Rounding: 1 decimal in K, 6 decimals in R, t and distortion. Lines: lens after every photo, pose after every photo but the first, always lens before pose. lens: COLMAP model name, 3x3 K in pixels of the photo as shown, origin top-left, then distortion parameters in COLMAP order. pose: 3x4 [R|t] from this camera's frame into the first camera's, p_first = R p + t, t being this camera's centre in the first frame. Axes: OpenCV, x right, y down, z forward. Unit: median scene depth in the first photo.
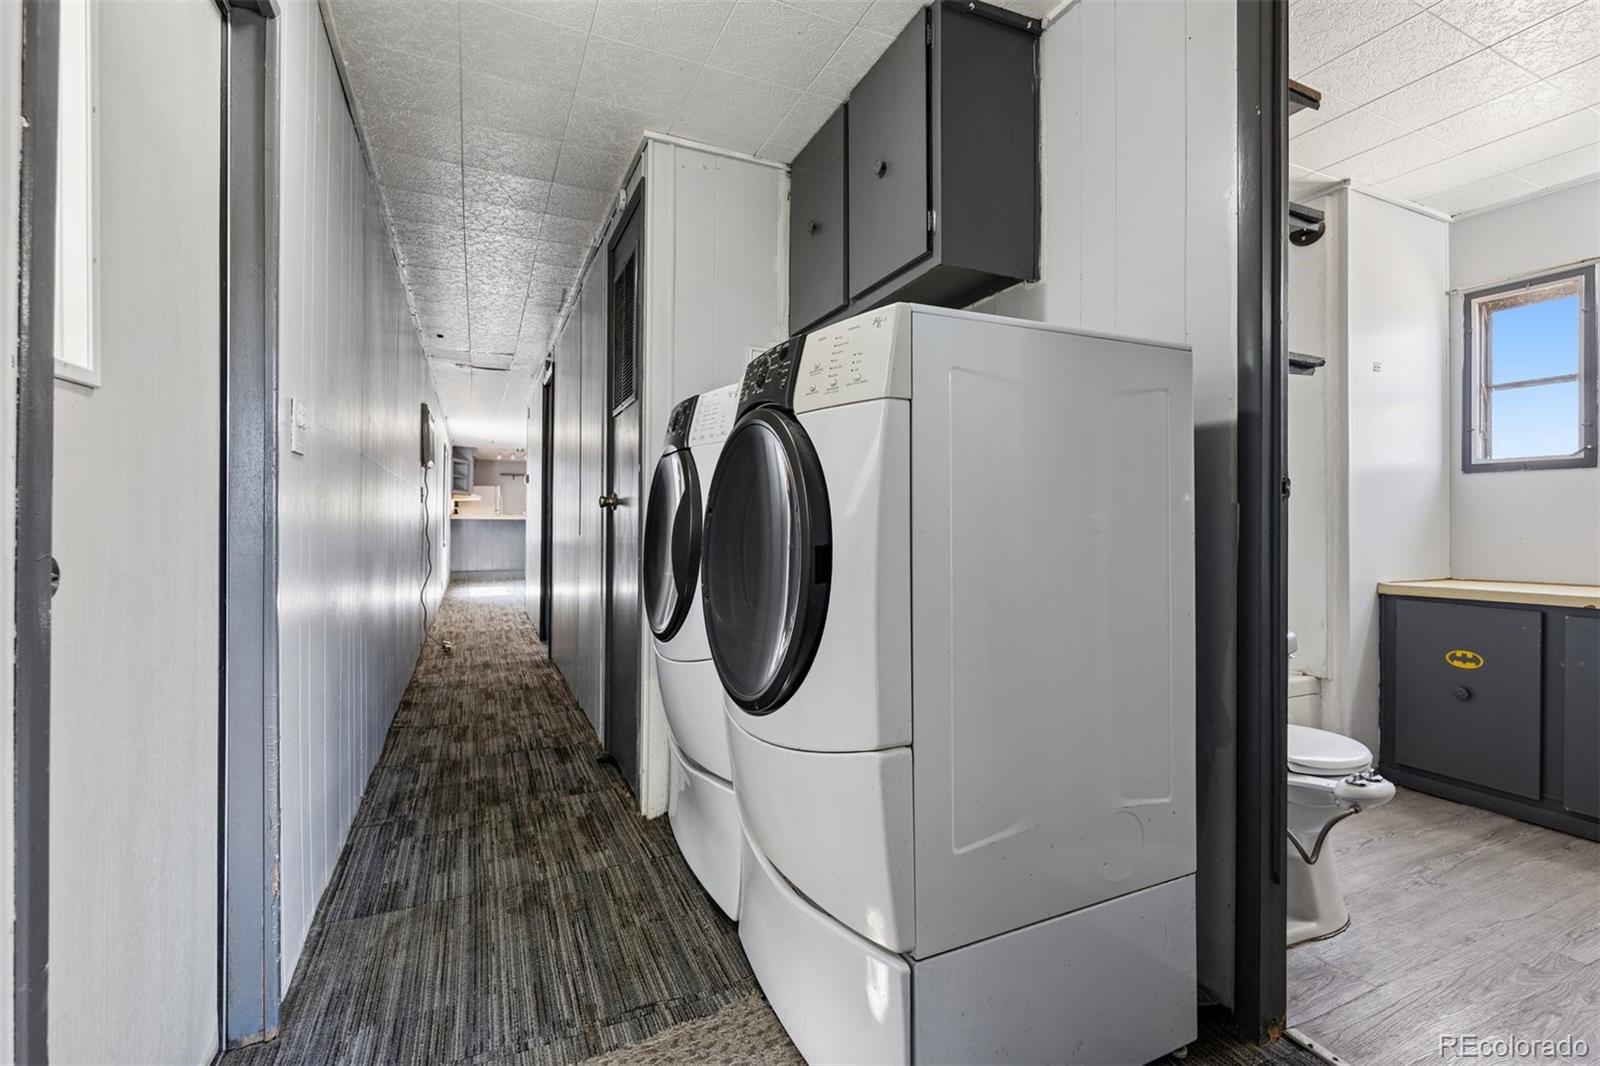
lens RADIAL K [[712.3, 0, 810.9], [0, 712.3, 517.5], [0, 0, 1]] dist [-0.005684, 0.000171]
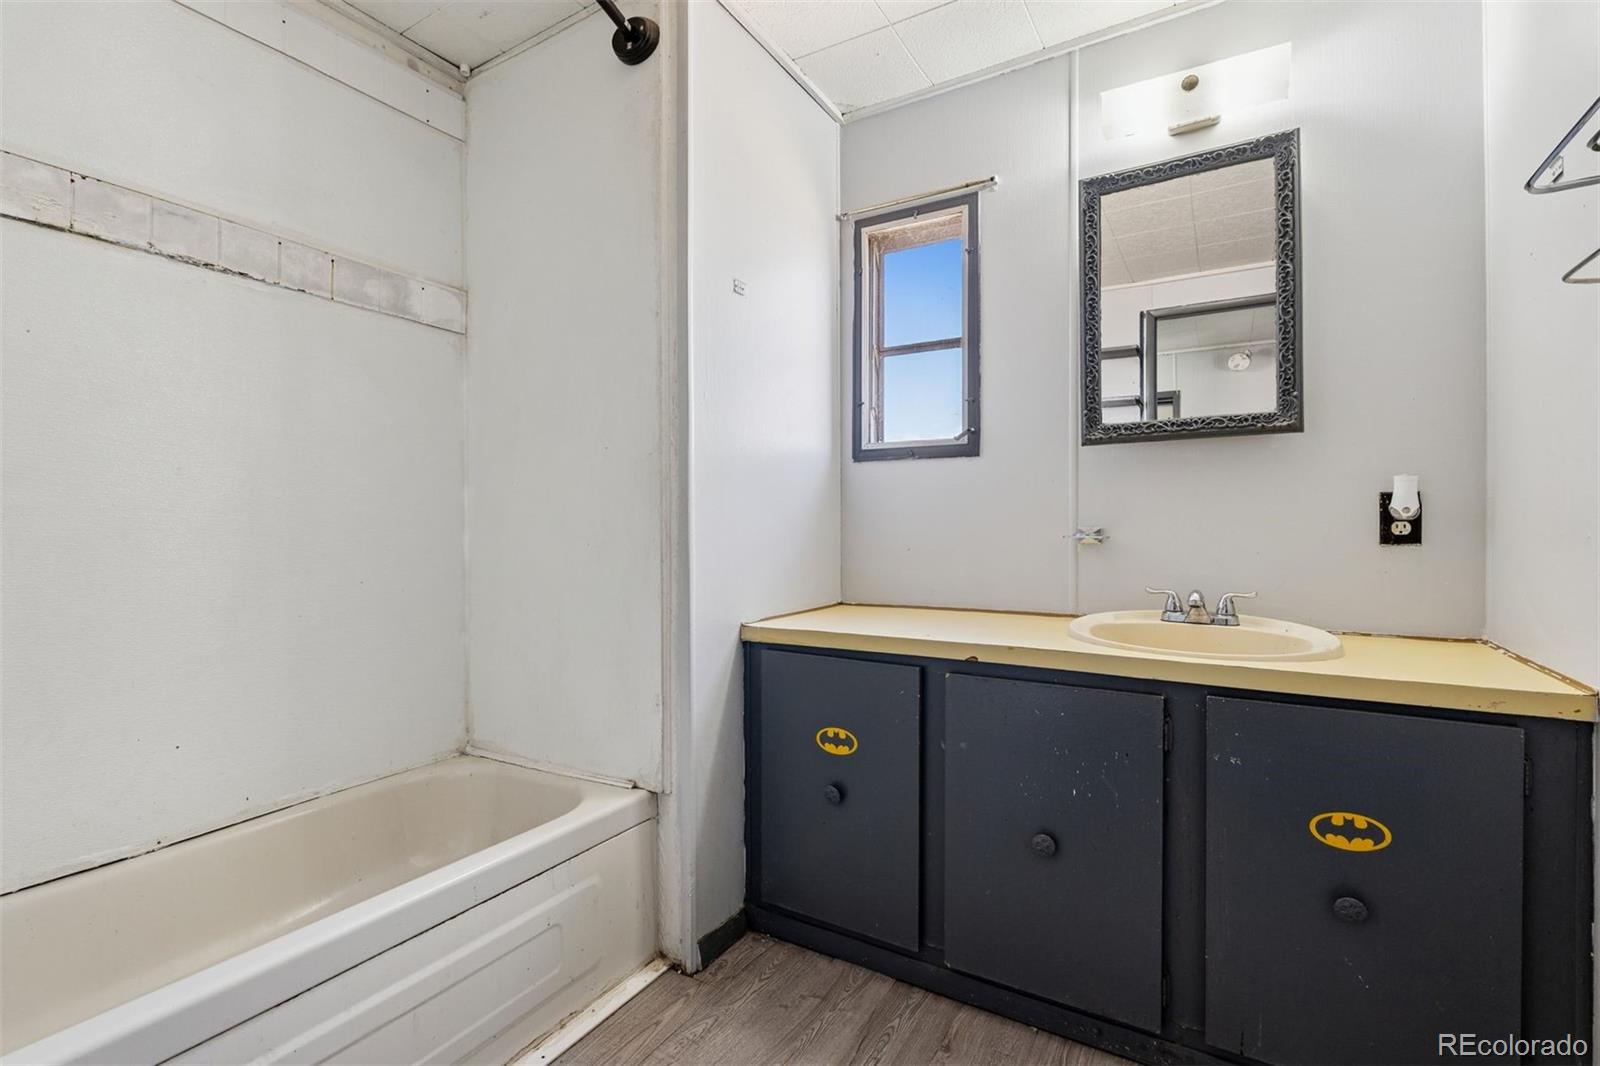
lens RADIAL K [[712.3, 0, 795.7], [0, 712.3, 530.3], [0, 0, 1]] dist [-0.005684, 0.000171]
pose [[0.832531, -0.013895, 0.553804, 0.483920], [0.004793, 0.999829, 0.017879, -0.004175], [-0.553958, -0.012231, 0.832455, 0.436793]]
